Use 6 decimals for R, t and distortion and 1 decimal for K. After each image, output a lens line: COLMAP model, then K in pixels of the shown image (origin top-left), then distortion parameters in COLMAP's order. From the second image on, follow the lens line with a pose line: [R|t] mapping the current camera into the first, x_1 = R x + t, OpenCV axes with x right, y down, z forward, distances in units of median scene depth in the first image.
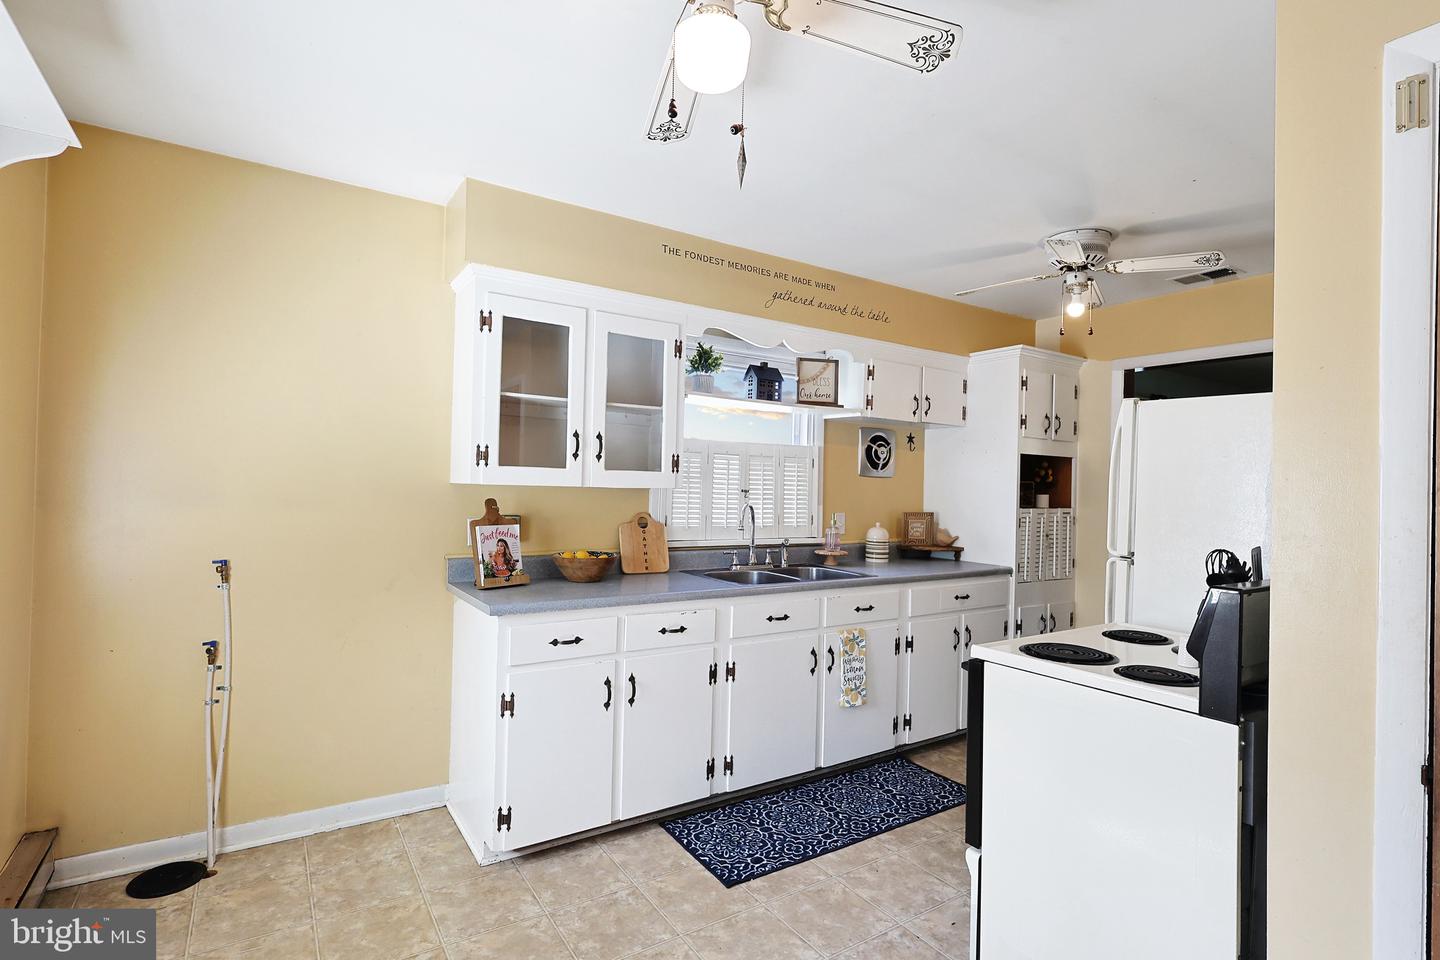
lens RADIAL K [[699.3, 0, 721.9], [0, 699.3, 483.3], [0, 0, 1]] dist [-0.003419, -0.000059]
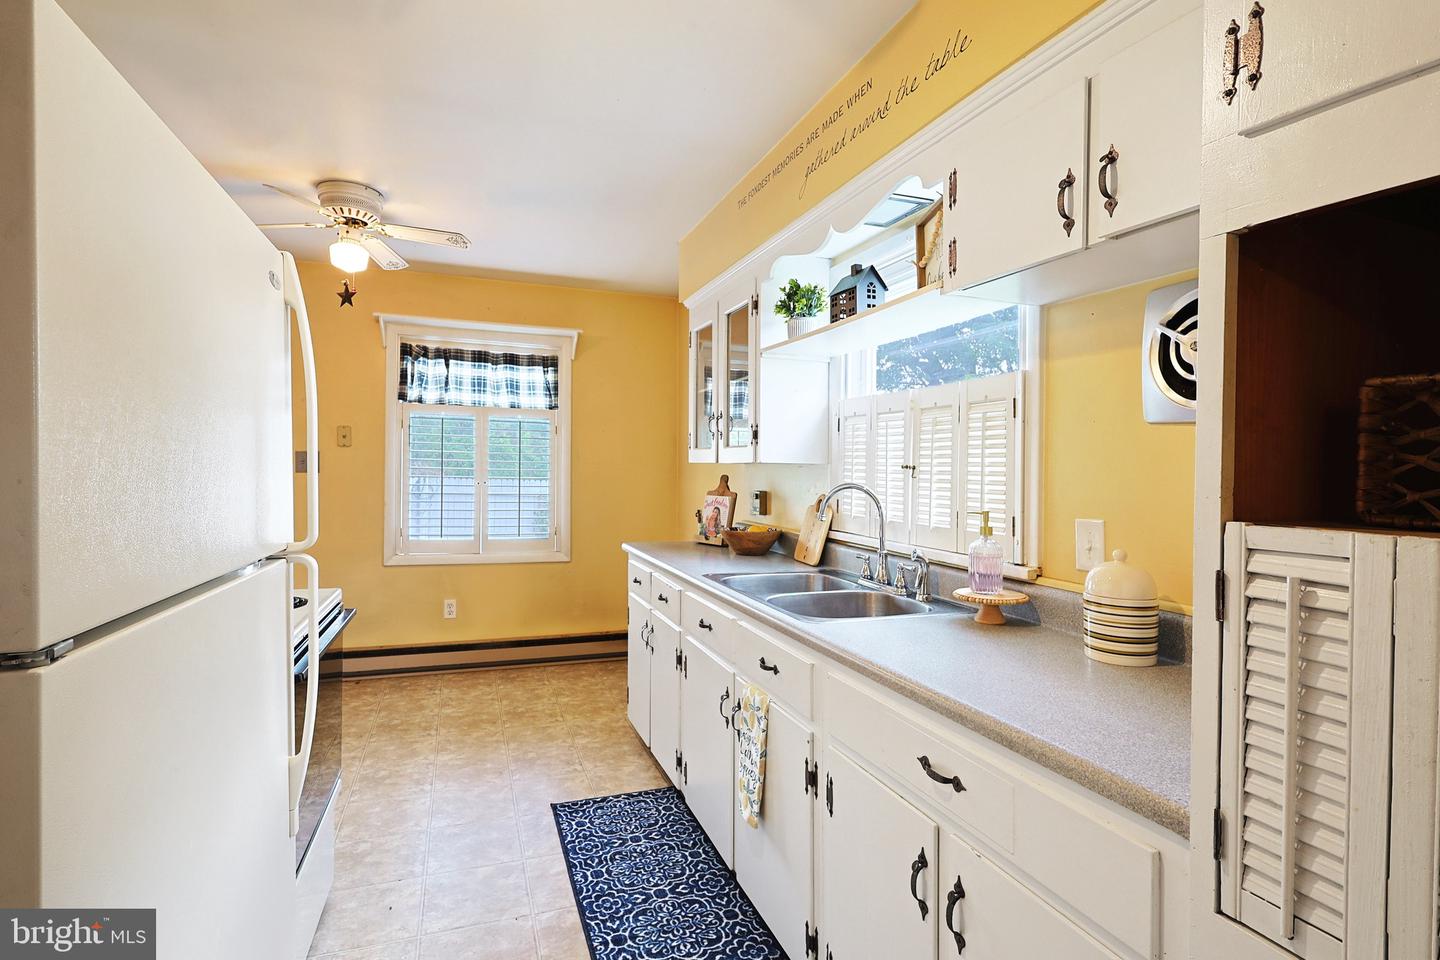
lens RADIAL K [[705.7, 0, 720.5], [0, 705.7, 468.9], [0, 0, 1]] dist [-0.003104, 0.000107]
pose [[-0.223586, -0.028097, -0.974279, 0.927415], [-0.017818, 0.999535, -0.024736, 0.042577], [0.974521, 0.011829, -0.223982, 1.294636]]
